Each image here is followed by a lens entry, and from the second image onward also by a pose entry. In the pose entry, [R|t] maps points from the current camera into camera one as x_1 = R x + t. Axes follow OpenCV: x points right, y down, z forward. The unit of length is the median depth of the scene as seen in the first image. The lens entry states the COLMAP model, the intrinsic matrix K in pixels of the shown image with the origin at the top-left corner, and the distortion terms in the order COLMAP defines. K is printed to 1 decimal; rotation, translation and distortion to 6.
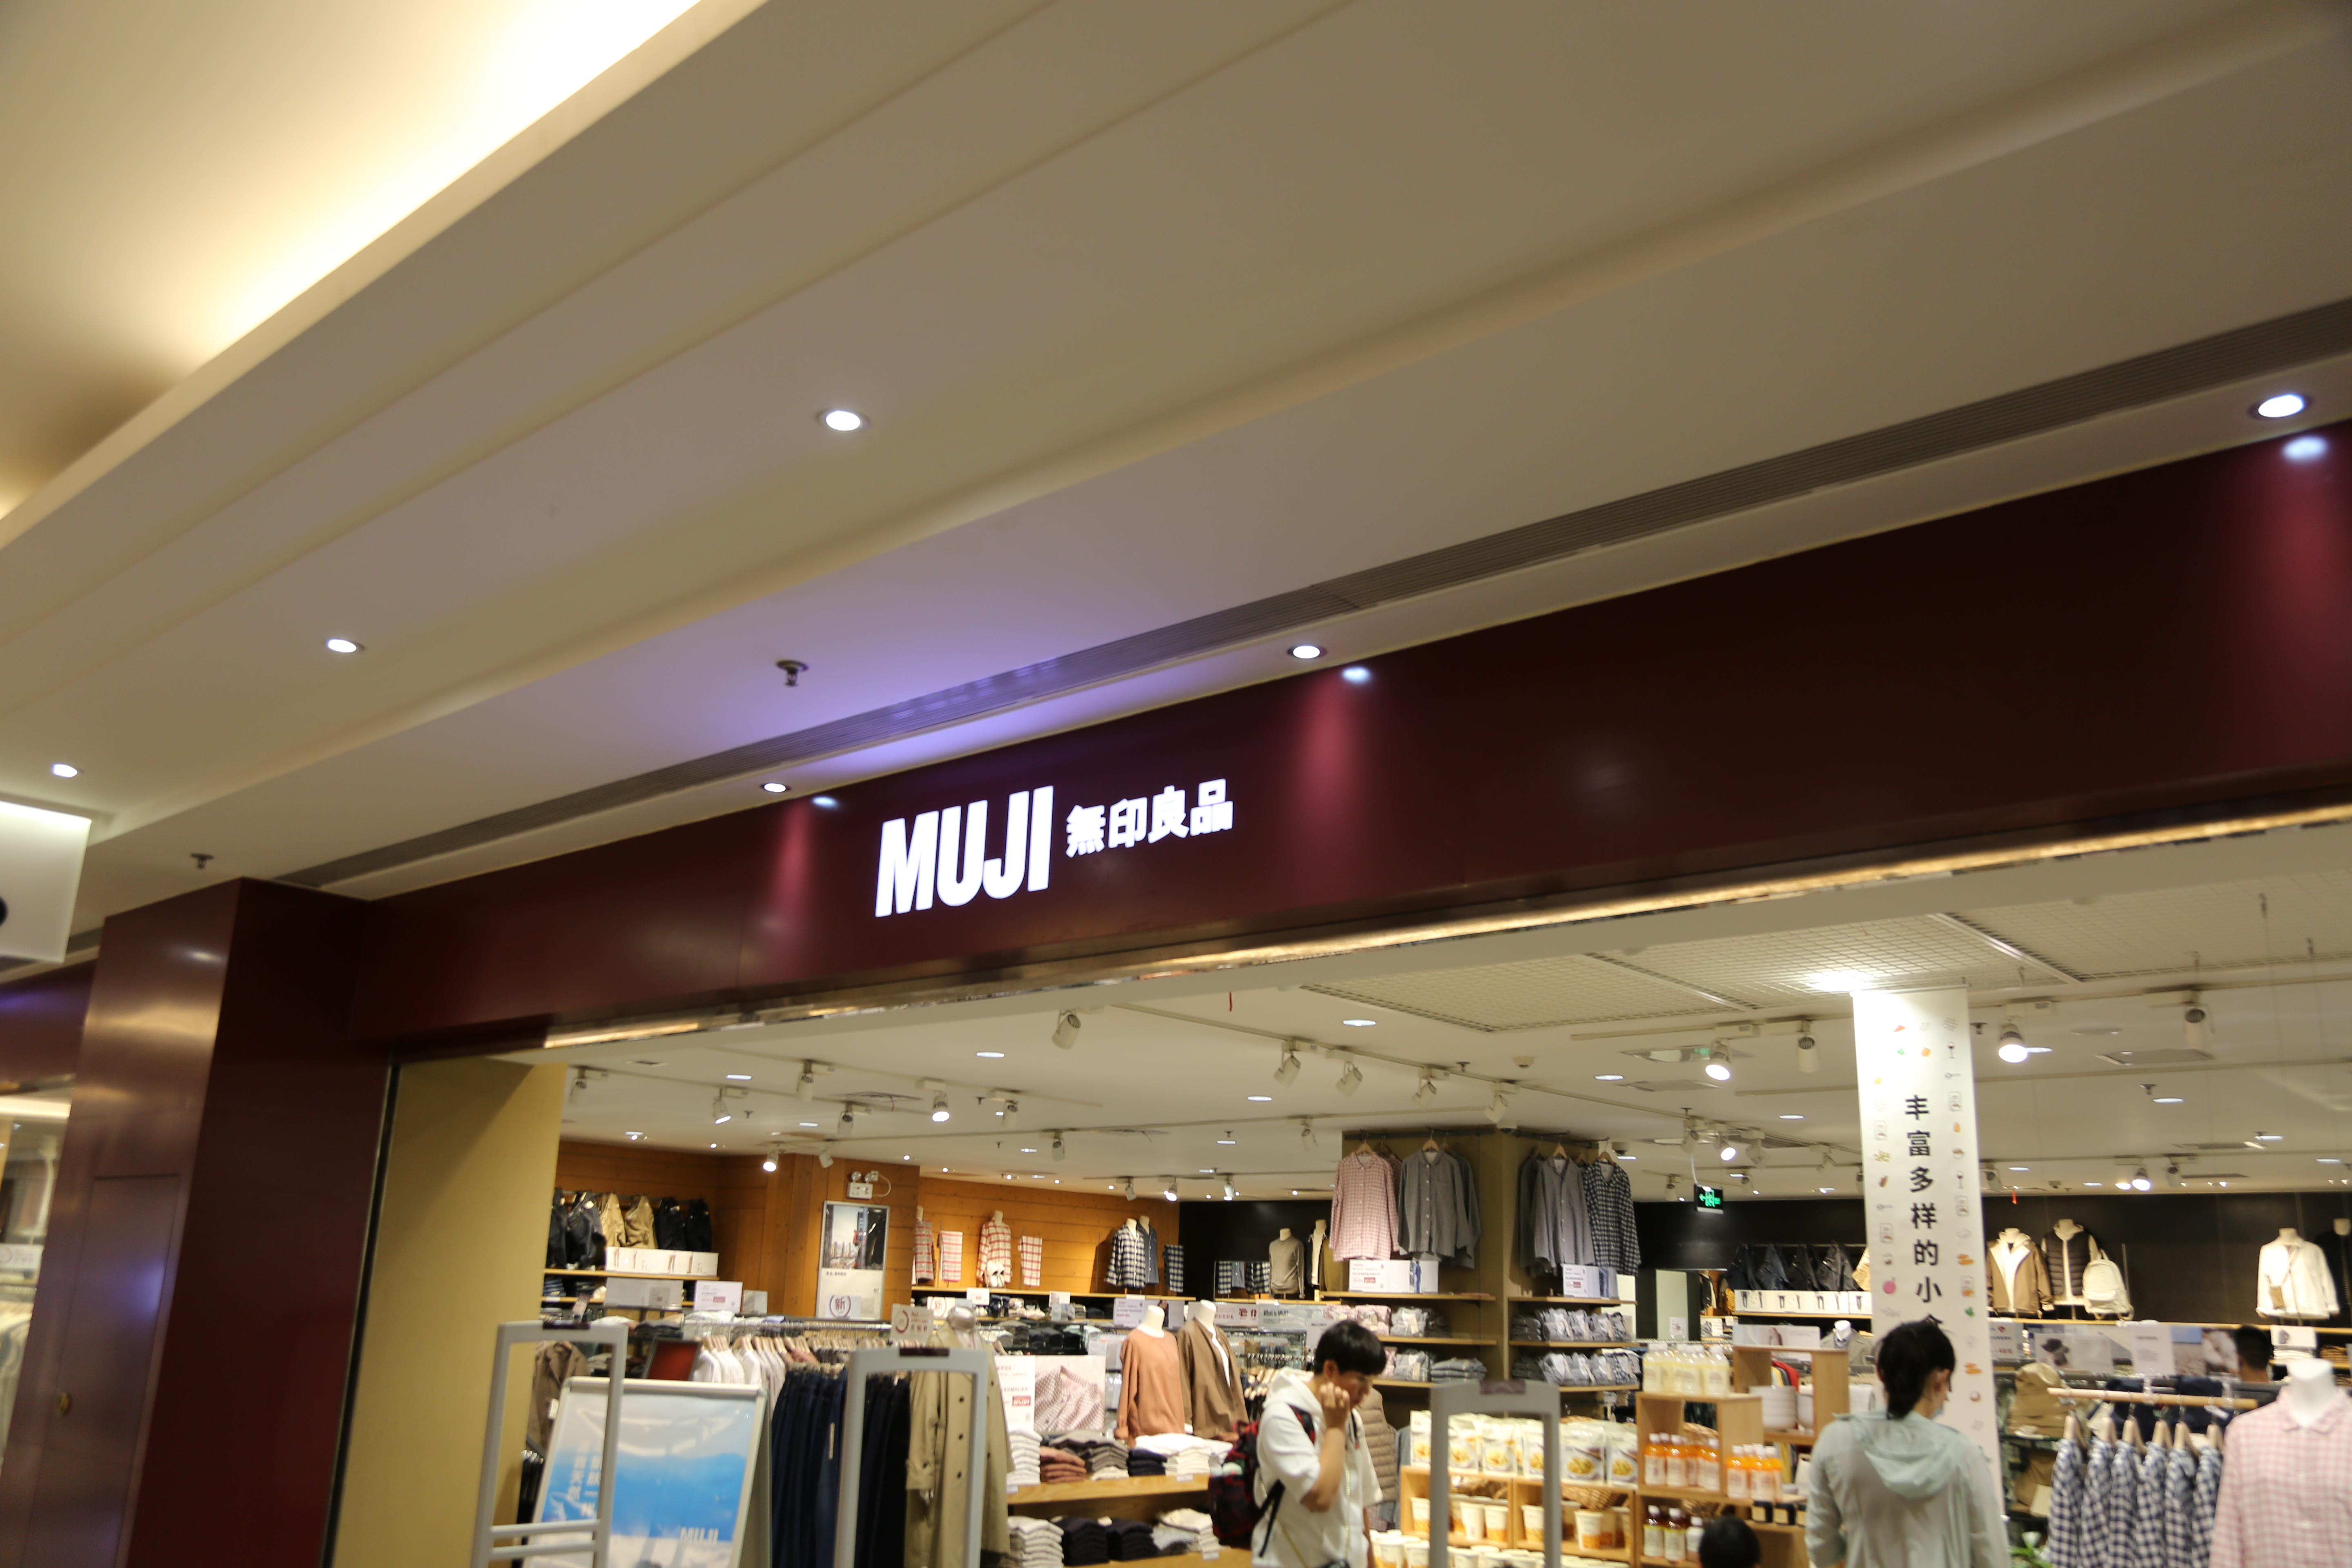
lens RADIAL K [[1903.1, 0, 1171.2], [0, 1903.1, 787.0], [0, 0, 1]] dist [-0.065086, 0.064555]
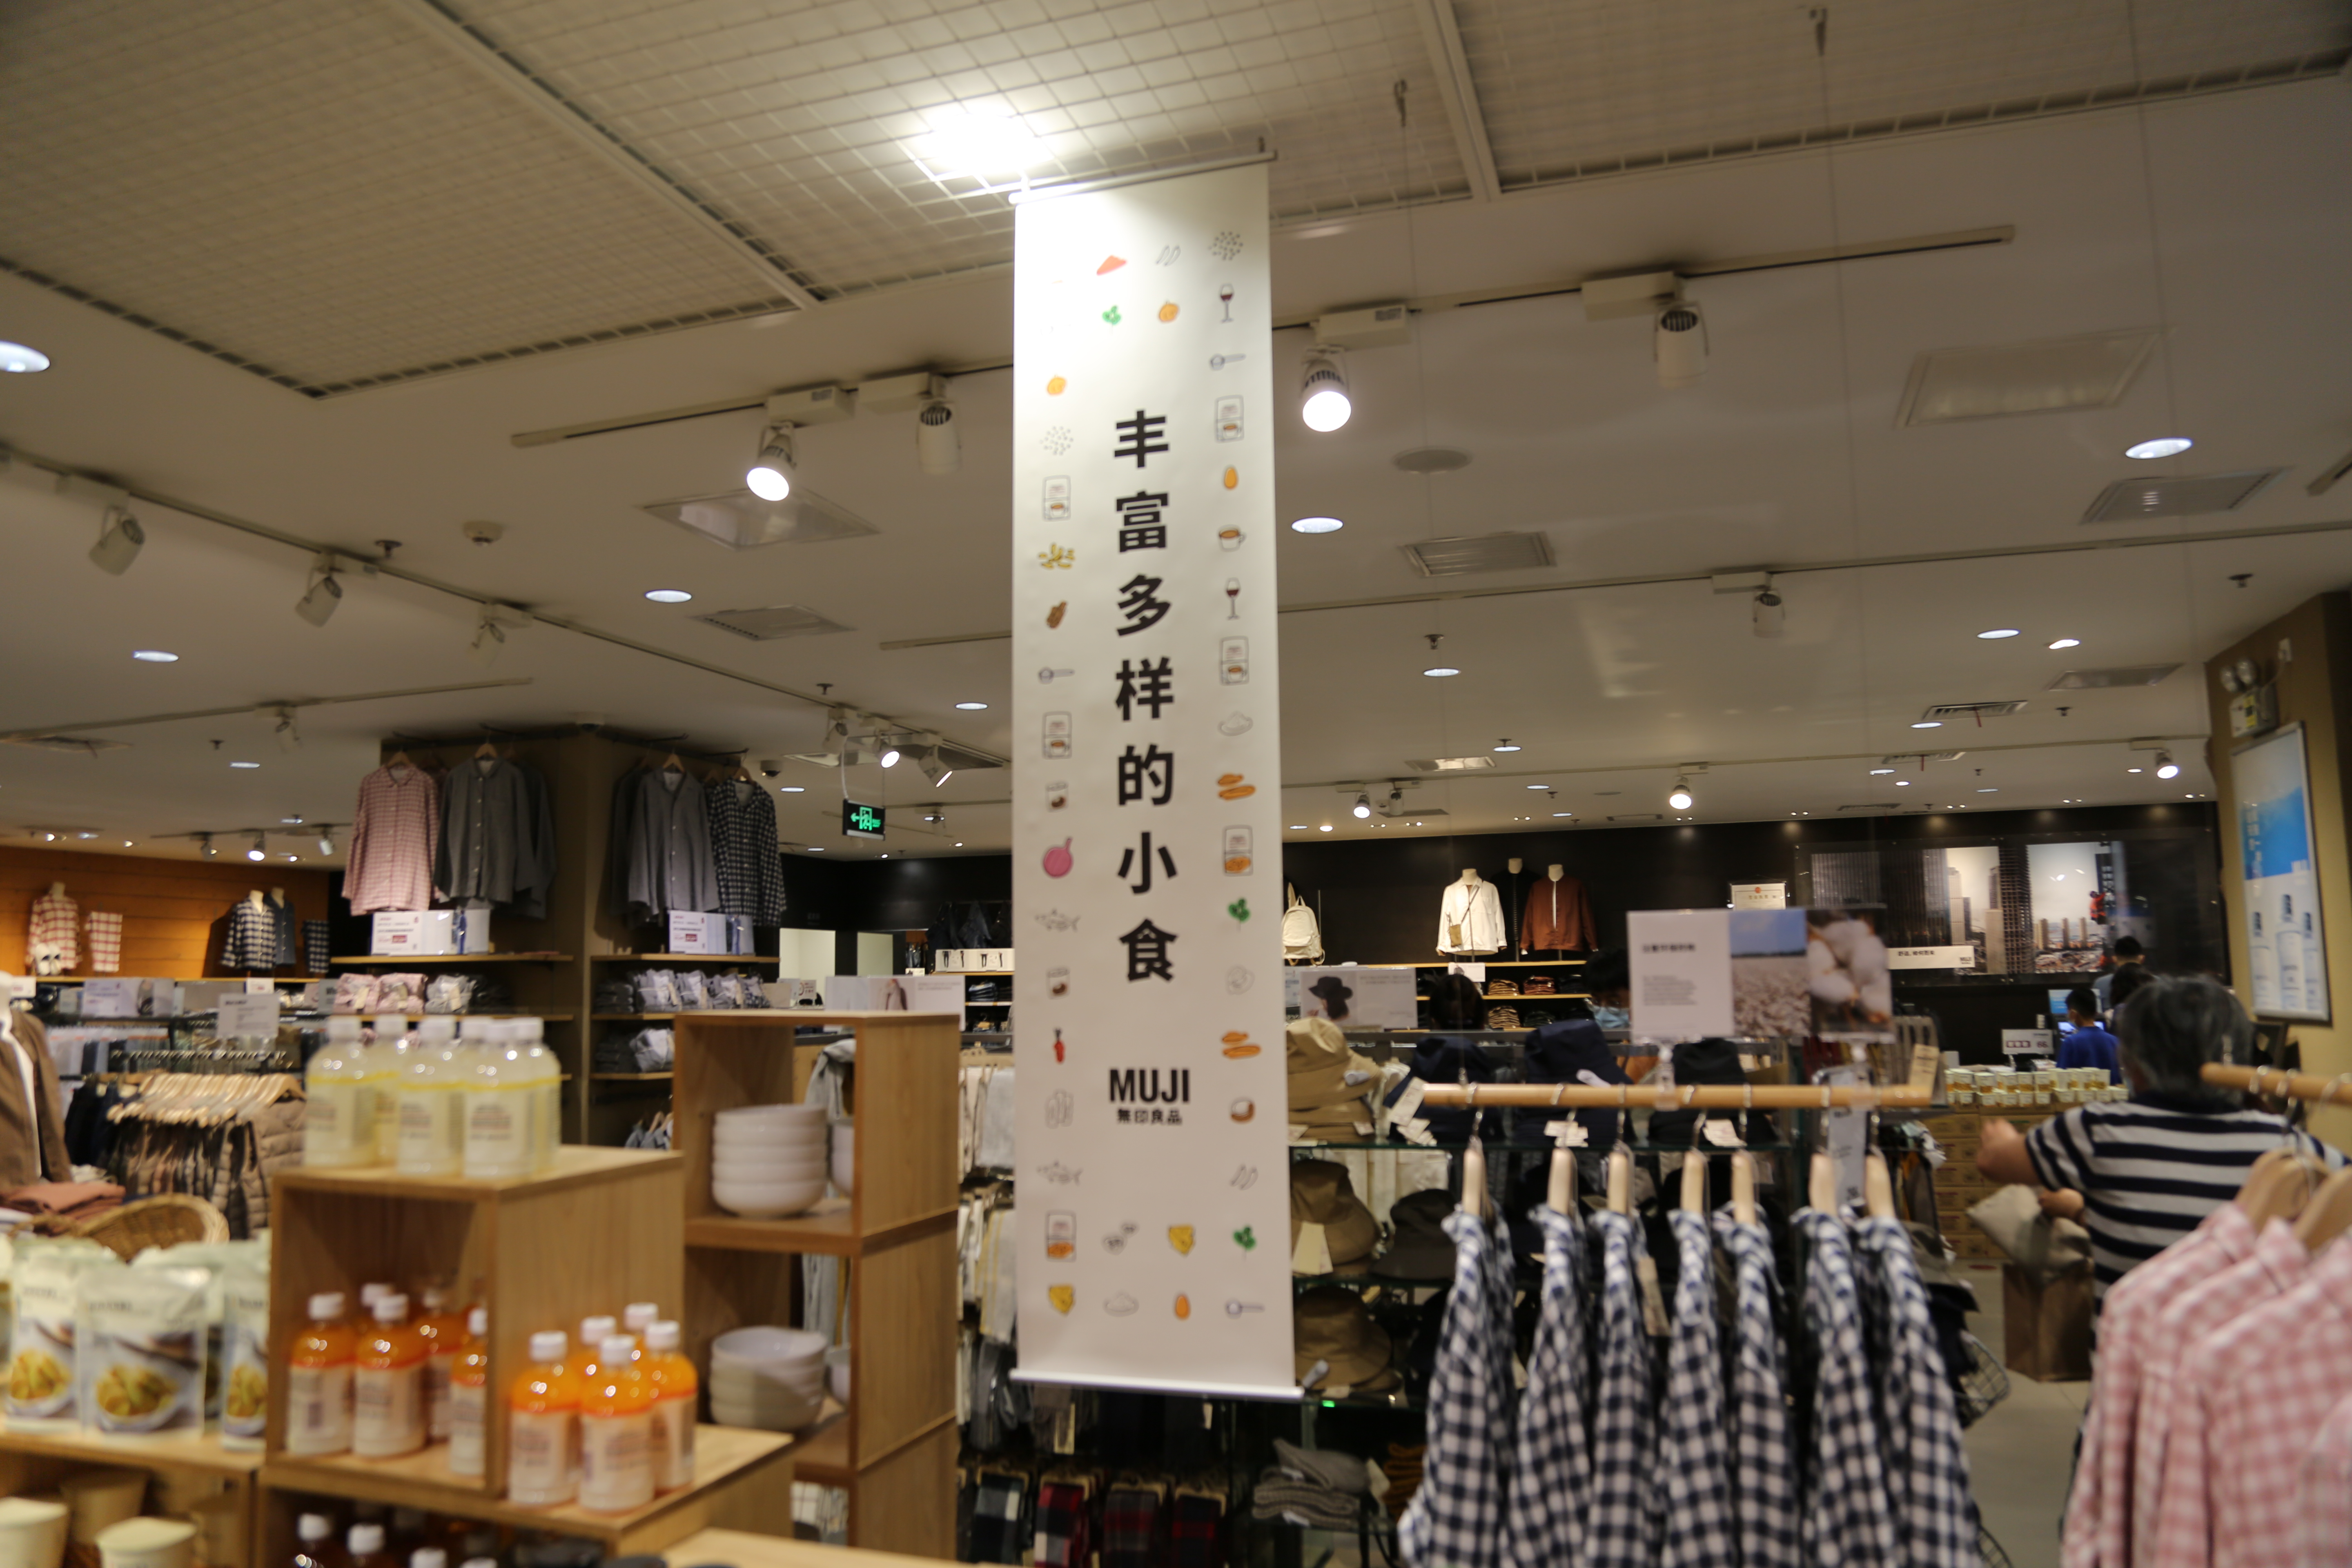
lens RADIAL K [[1586.6, 0, 1177.1], [0, 1586.6, 776.7], [0, 0, 1]] dist [-0.074706, 0.017801]
pose [[0.919051, 0.004157, 0.394116, 0.149005], [-0.059096, 0.990094, 0.127366, 0.112065], [-0.389682, -0.140346, 0.910193, 0.374970]]
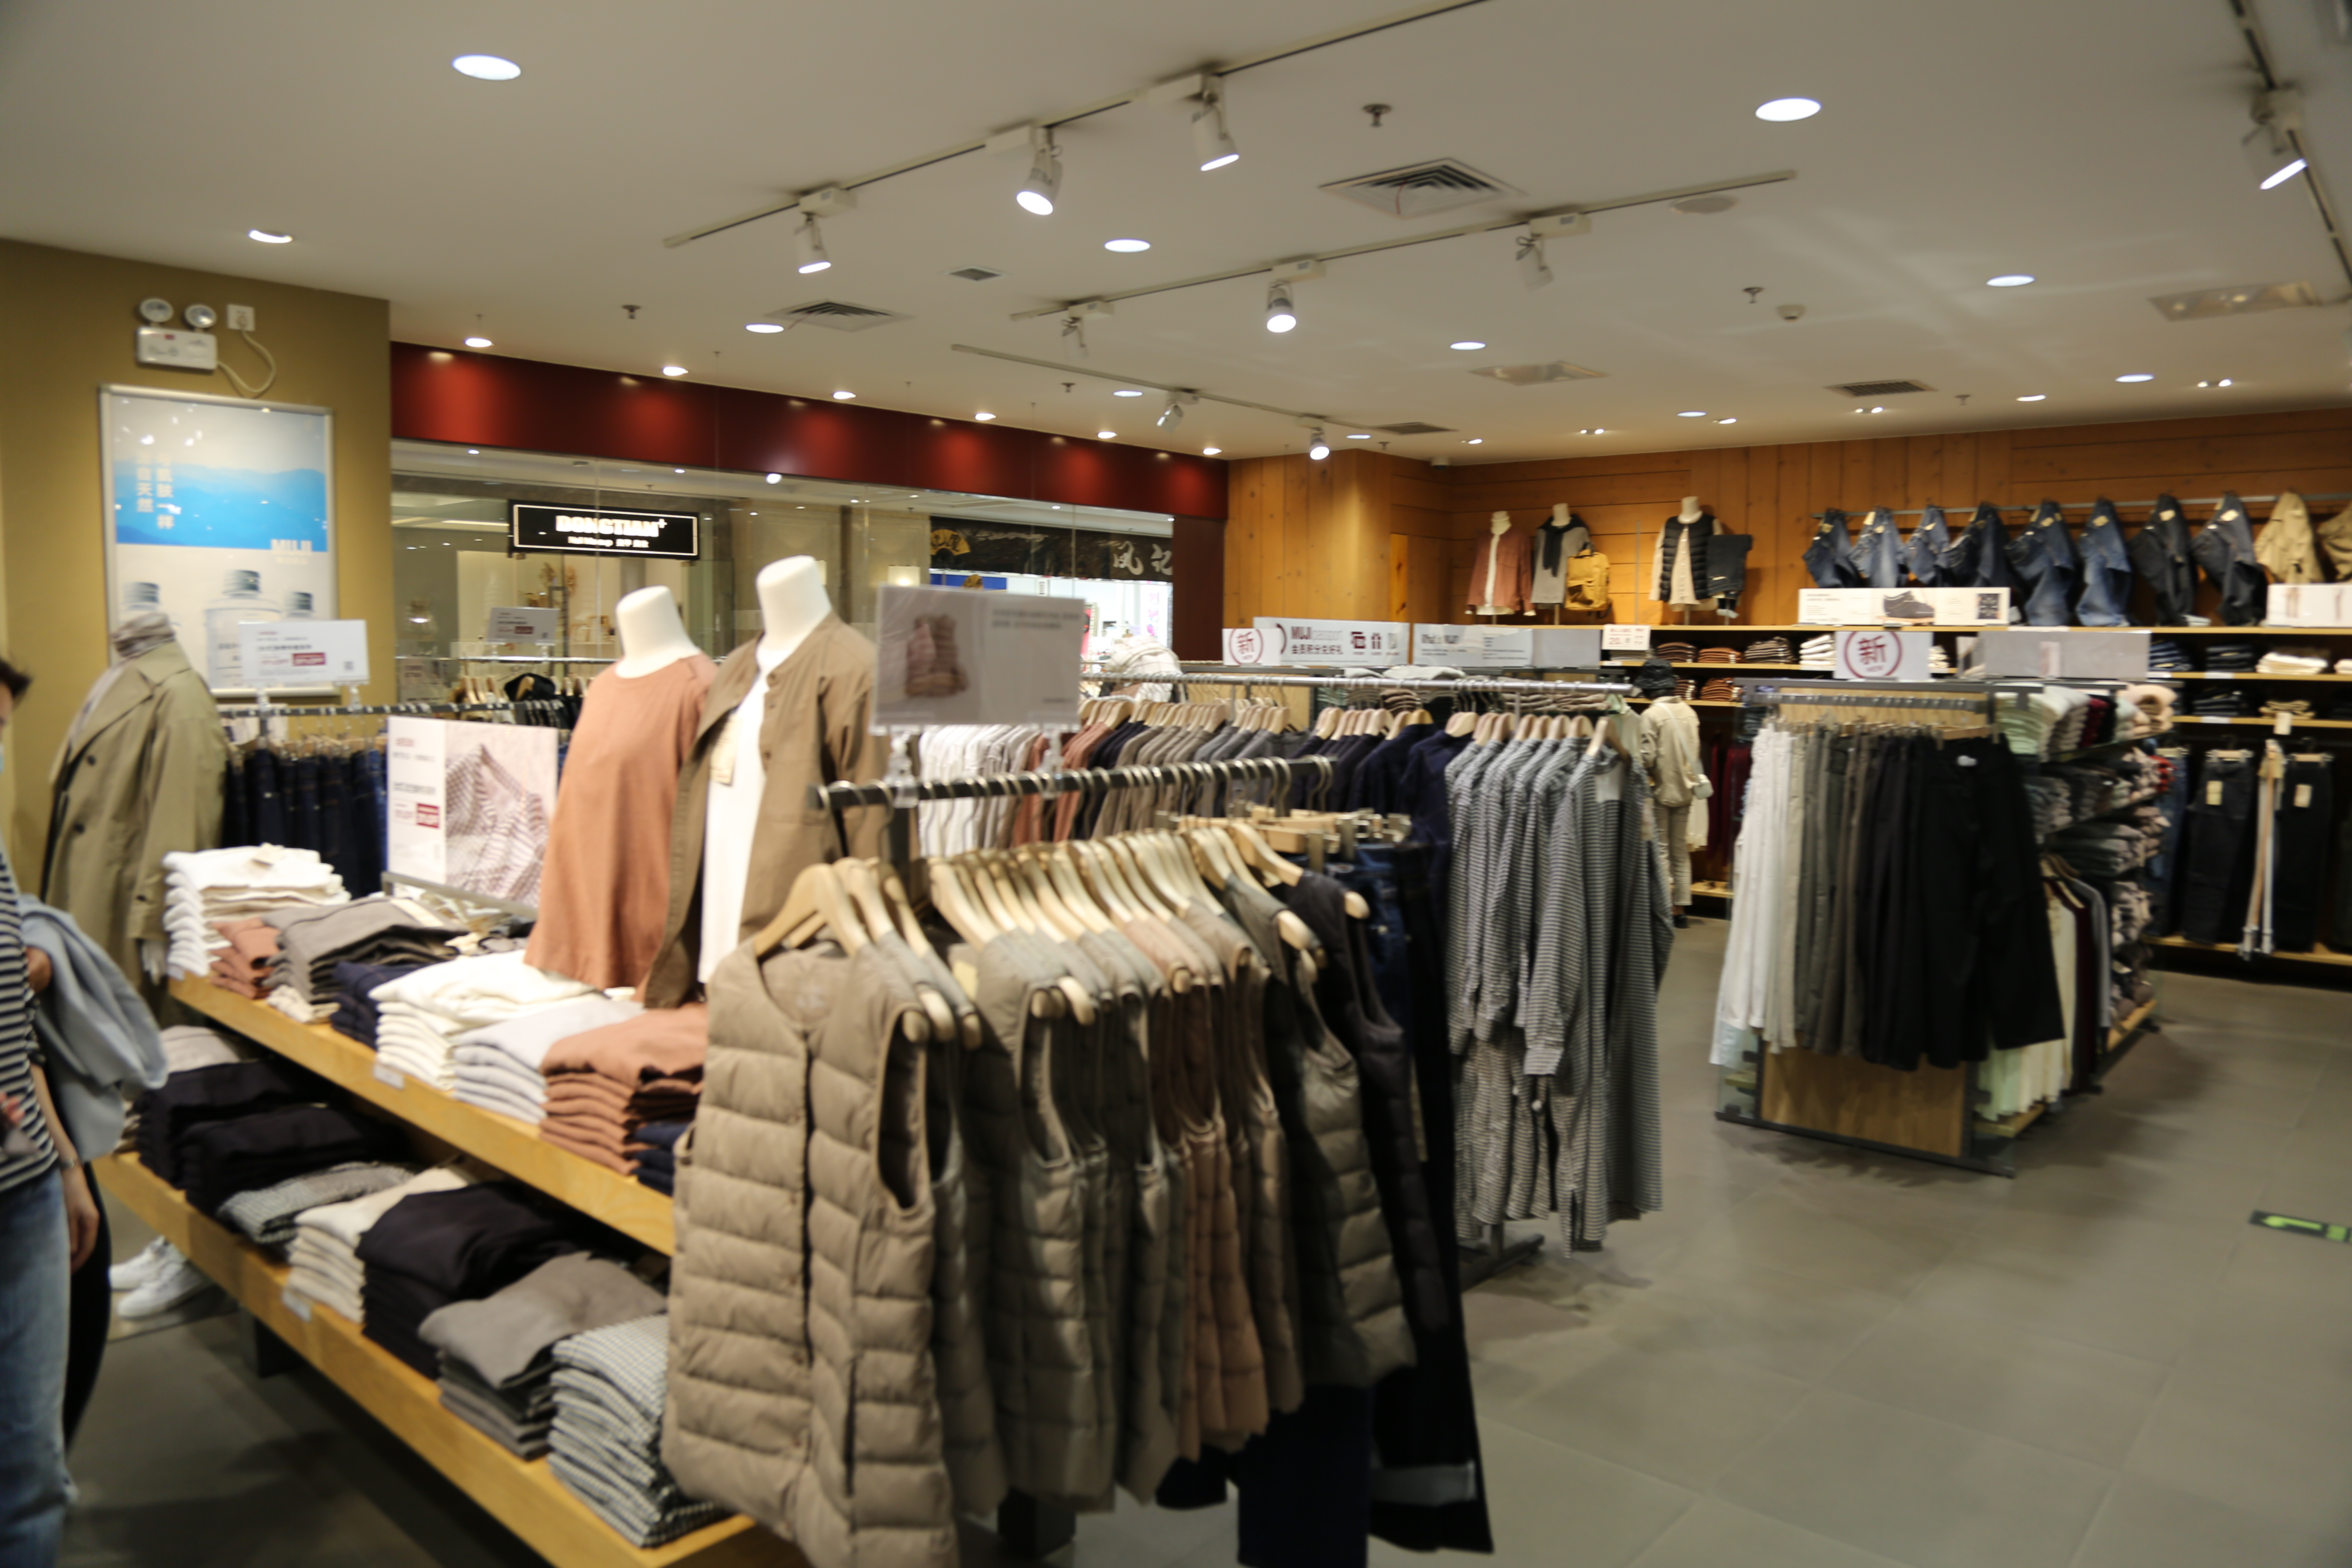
lens RADIAL K [[1586.6, 0, 1174.6], [0, 1586.6, 777.7], [0, 0, 1]] dist [-0.074706, 0.017801]
pose [[0.000898, 0.046188, -0.998932, 0.472727], [0.252732, 0.966493, 0.044915, 0.550874], [0.967536, -0.252502, -0.010805, 1.886897]]
